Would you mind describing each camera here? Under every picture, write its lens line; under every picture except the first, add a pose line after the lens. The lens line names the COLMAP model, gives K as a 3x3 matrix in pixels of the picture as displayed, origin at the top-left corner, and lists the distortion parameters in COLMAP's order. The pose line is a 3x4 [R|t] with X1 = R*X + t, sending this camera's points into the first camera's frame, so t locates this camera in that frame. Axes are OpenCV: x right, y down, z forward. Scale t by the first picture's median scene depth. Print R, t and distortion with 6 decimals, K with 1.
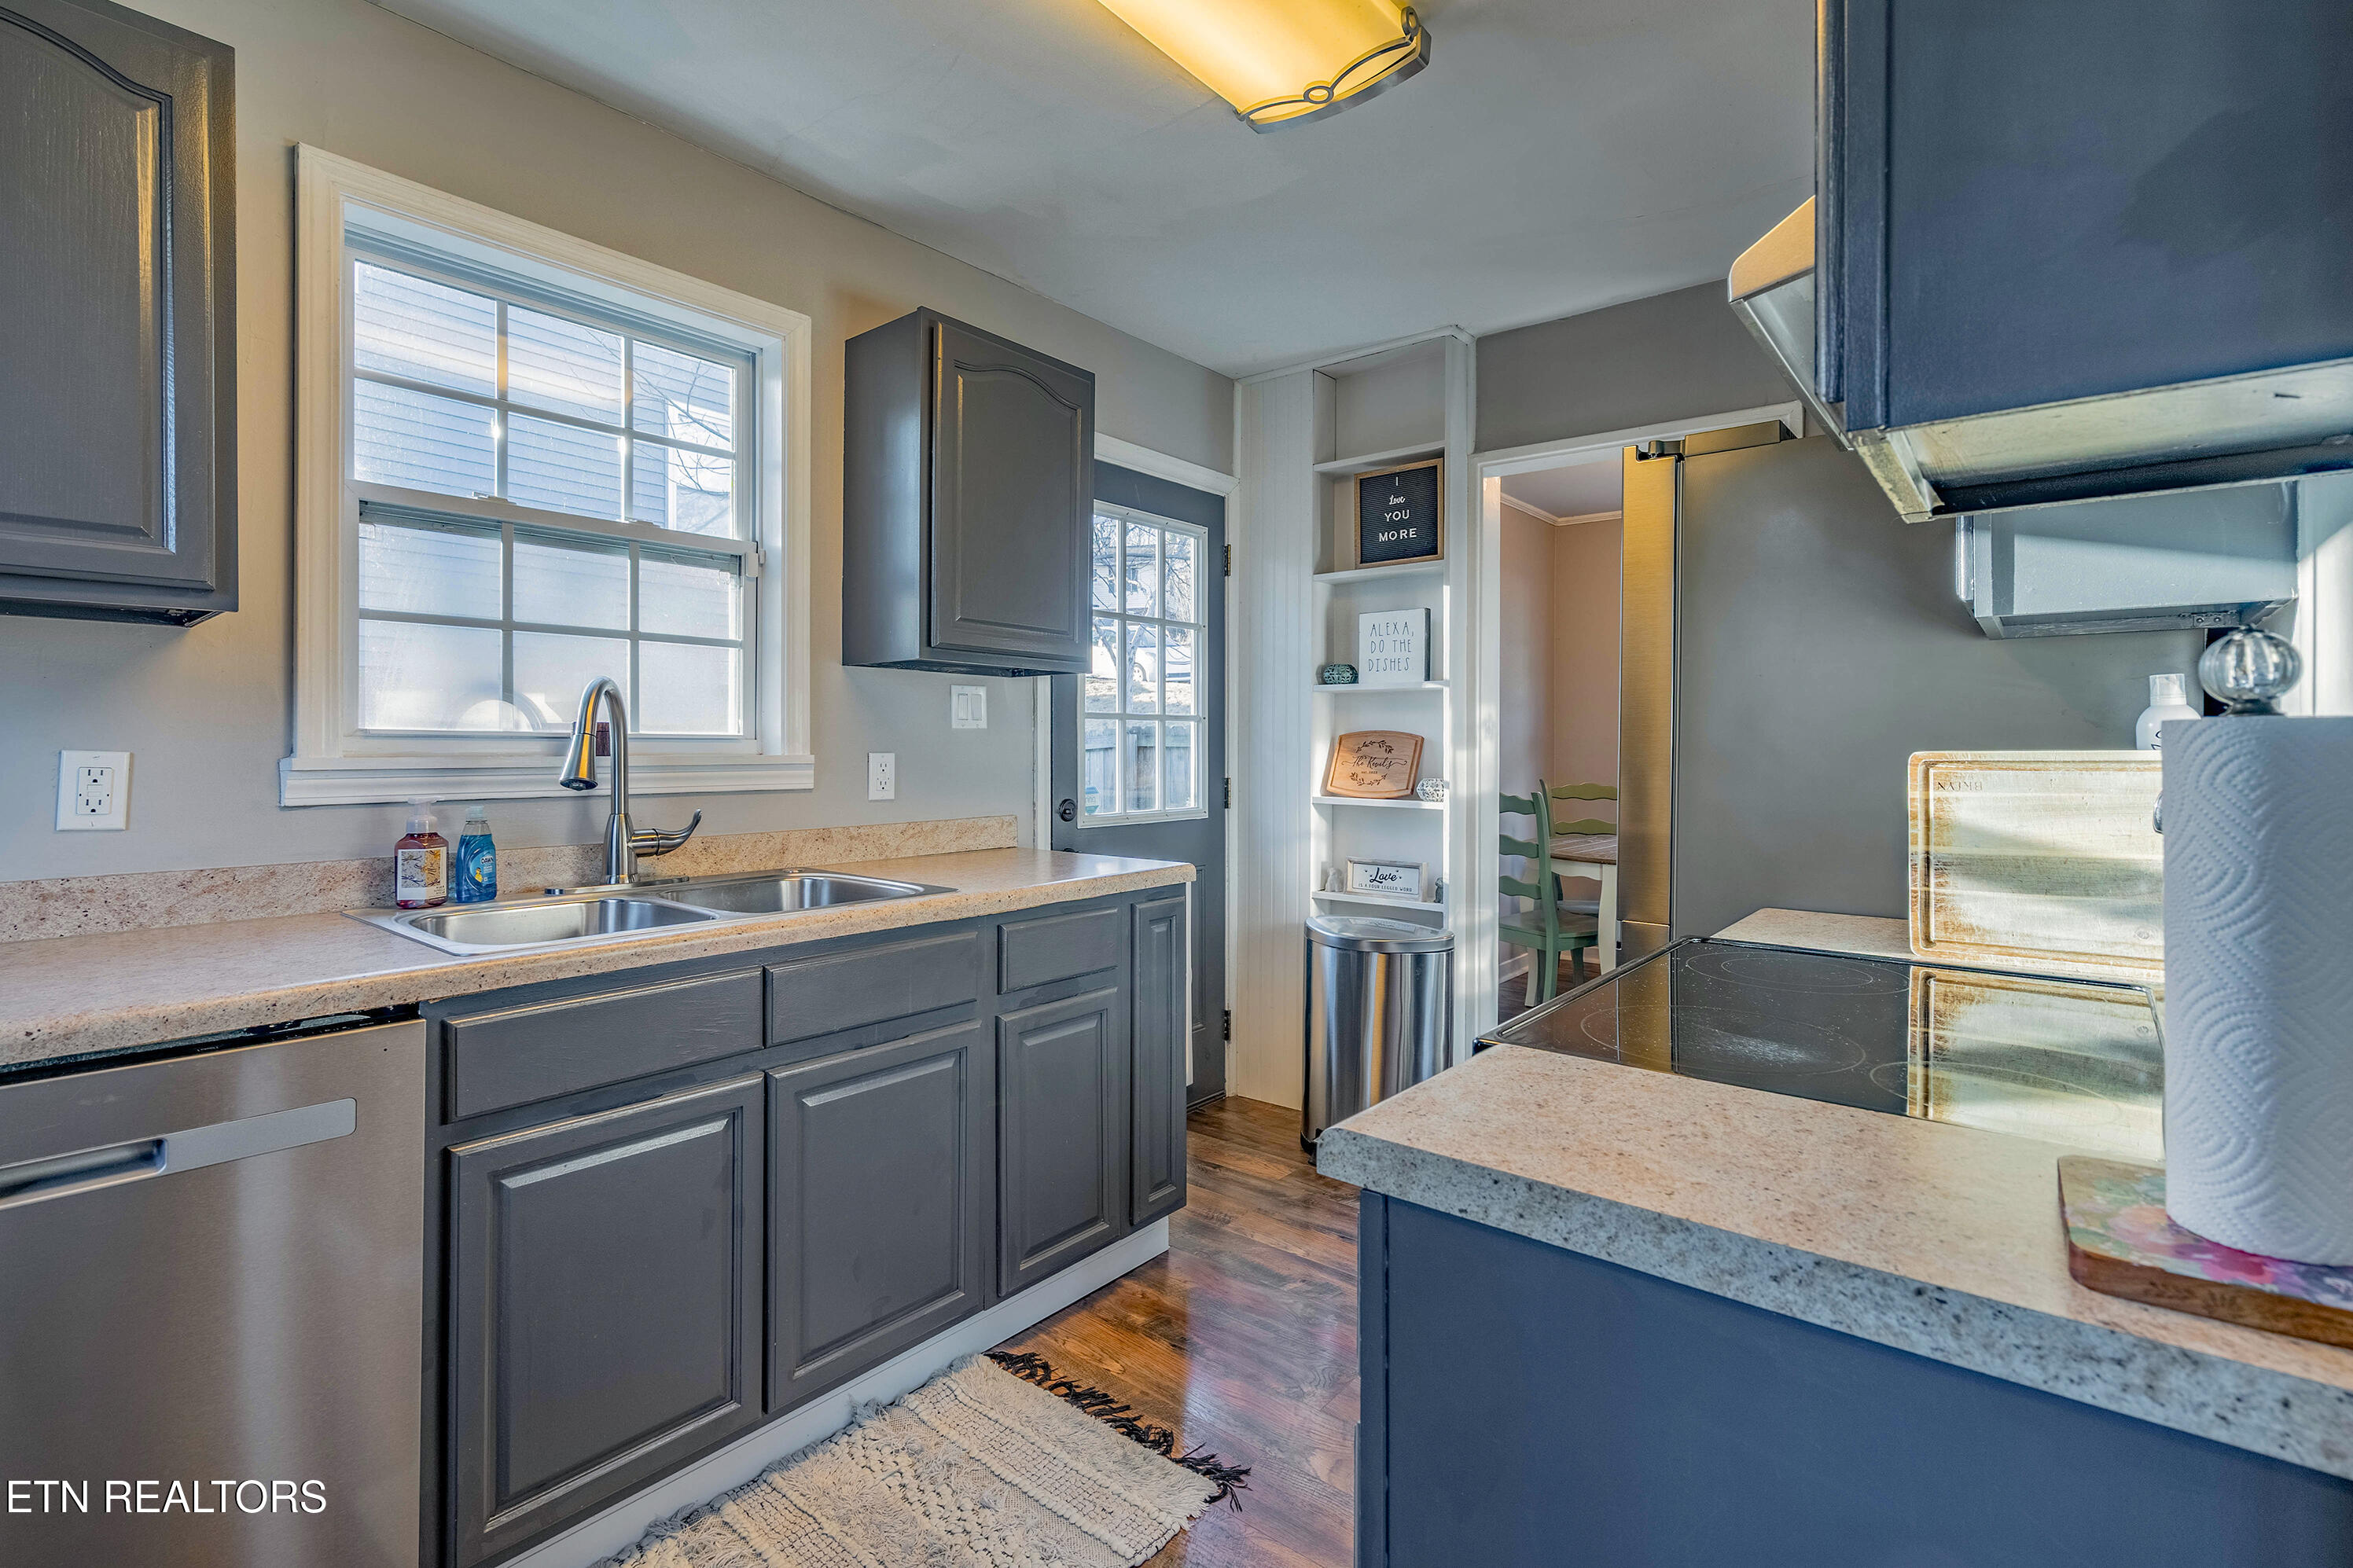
lens RADIAL K [[1086.4, 0, 1189.0], [0, 1086.4, 748.9], [0, 0, 1]] dist [-0.003333, 0.000441]
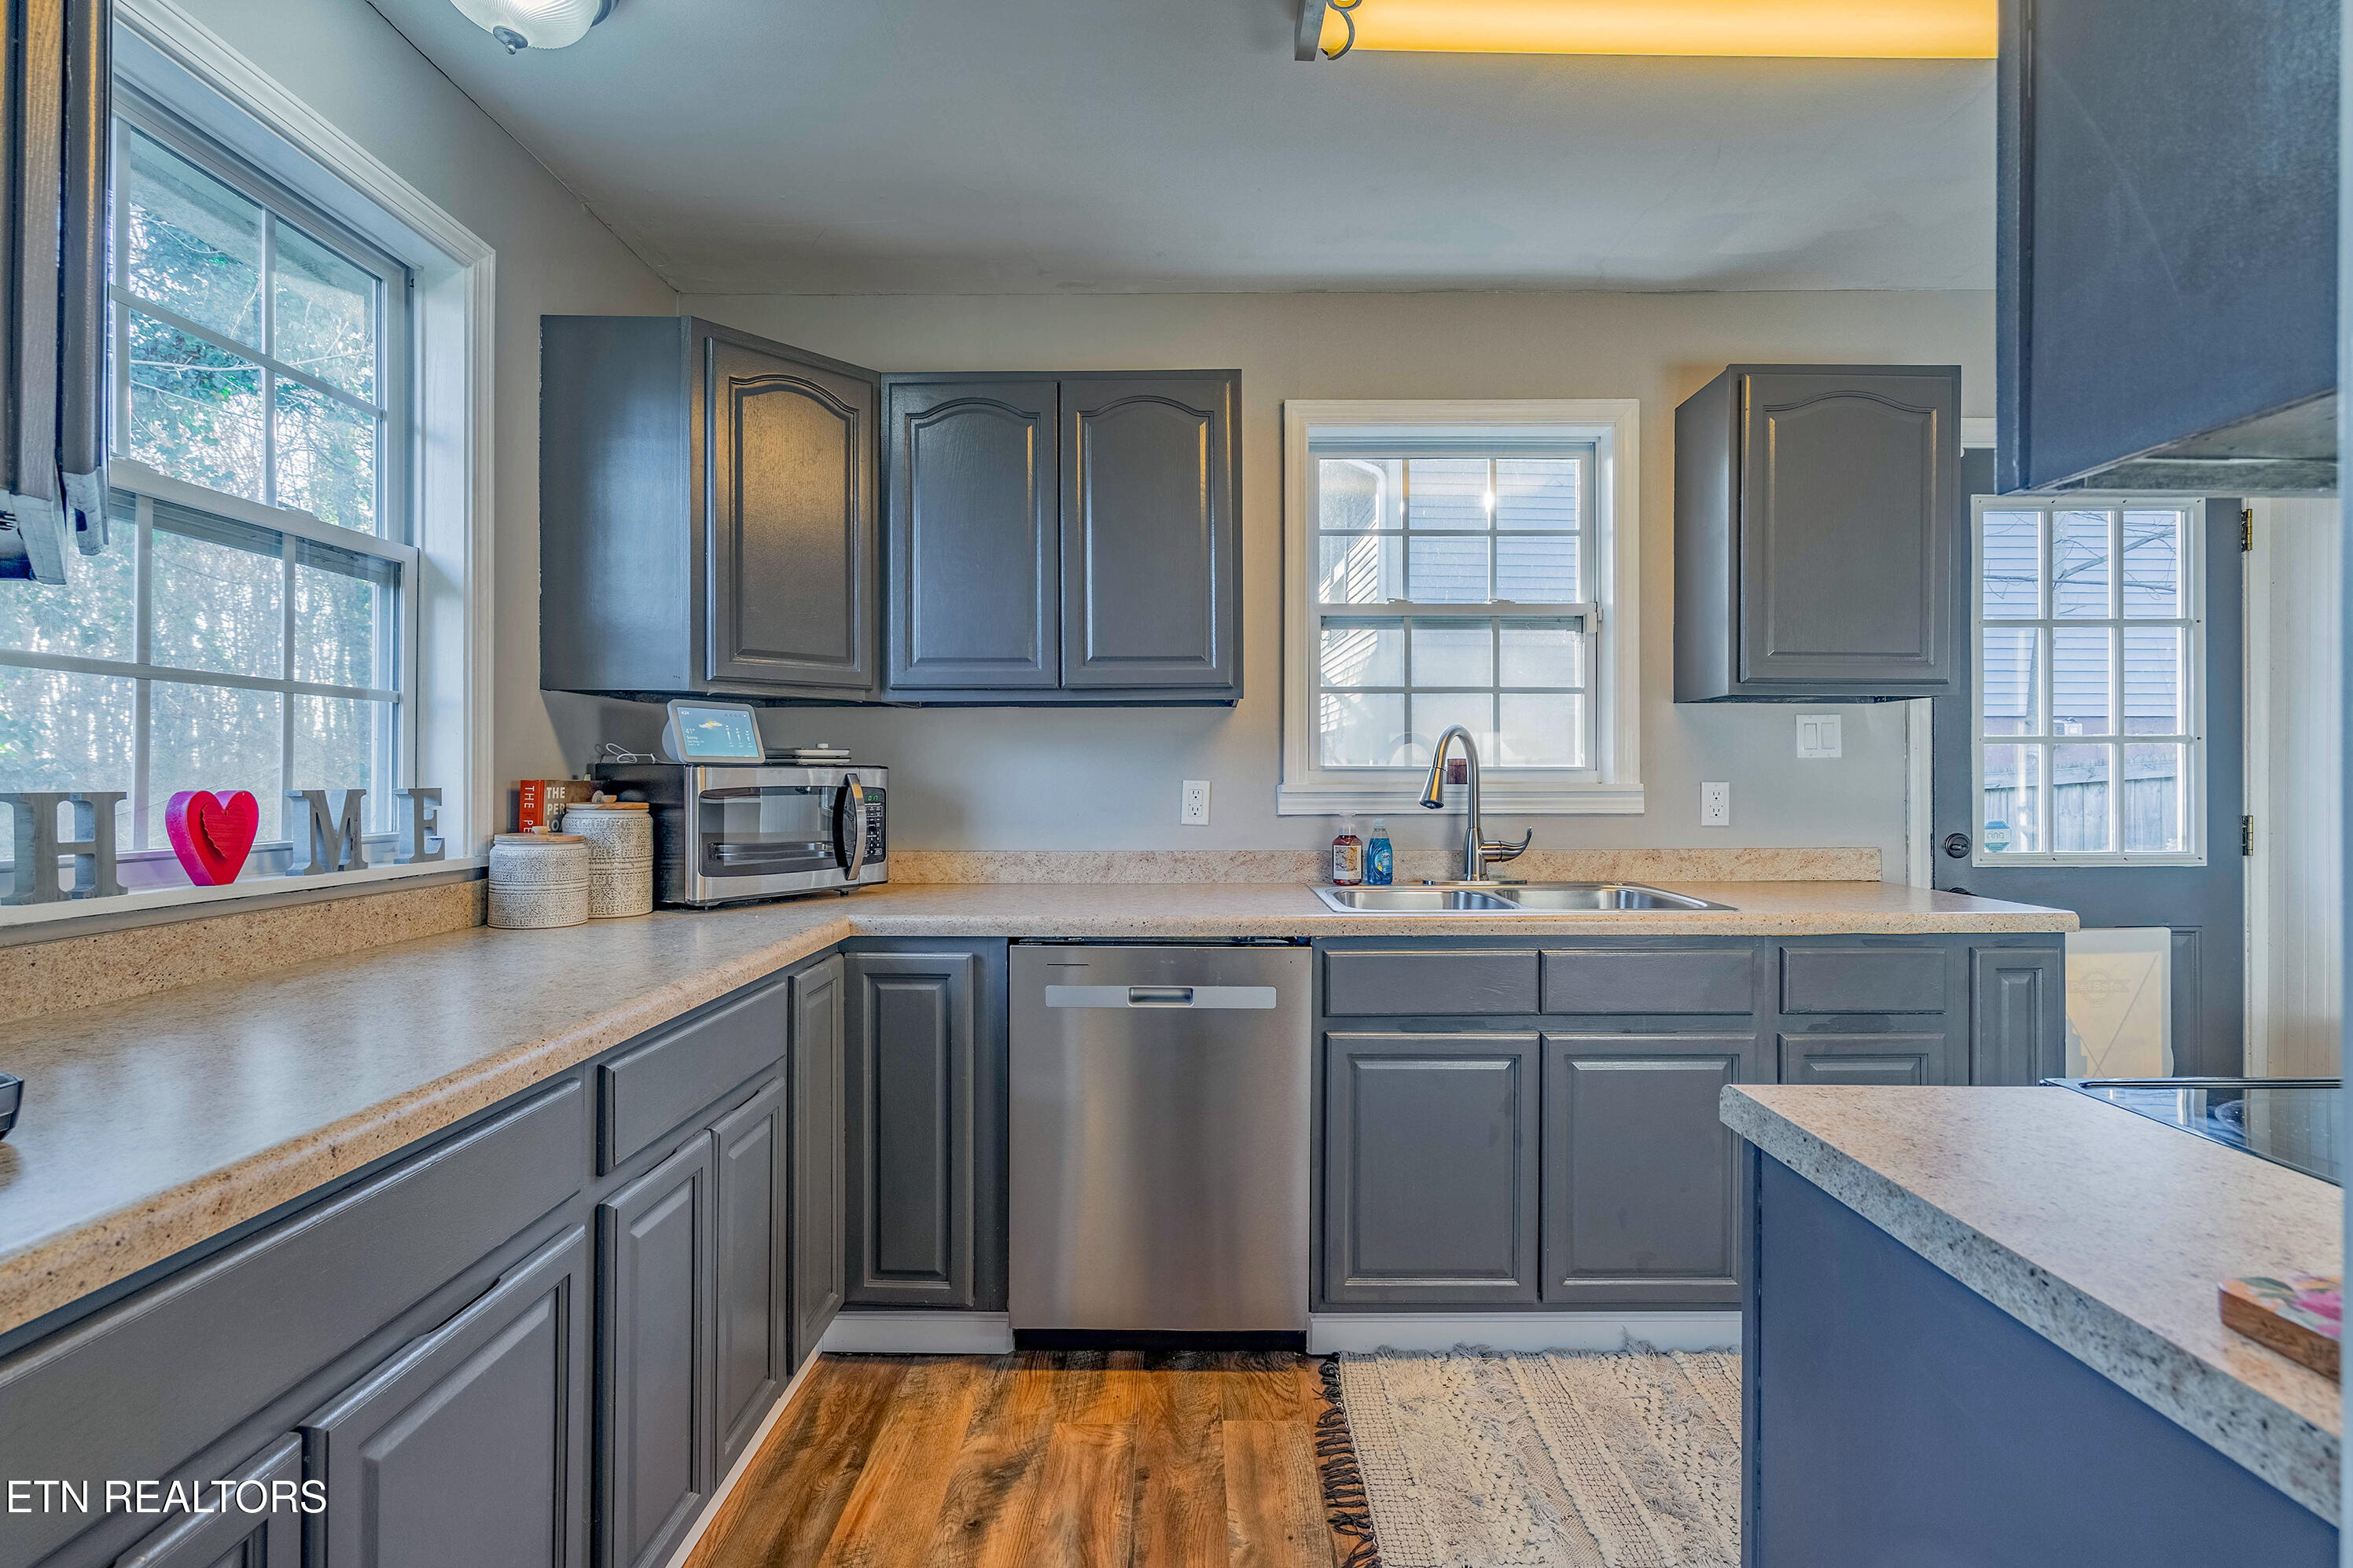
lens RADIAL K [[1086.4, 0, 1178.5], [0, 1086.4, 776.1], [0, 0, 1]] dist [-0.003333, 0.000441]
pose [[0.624199, -0.002757, -0.781260, 0.319785], [0.001749, 0.999996, -0.002132, -0.001014], [0.781263, -0.000036, 0.624202, -0.117809]]
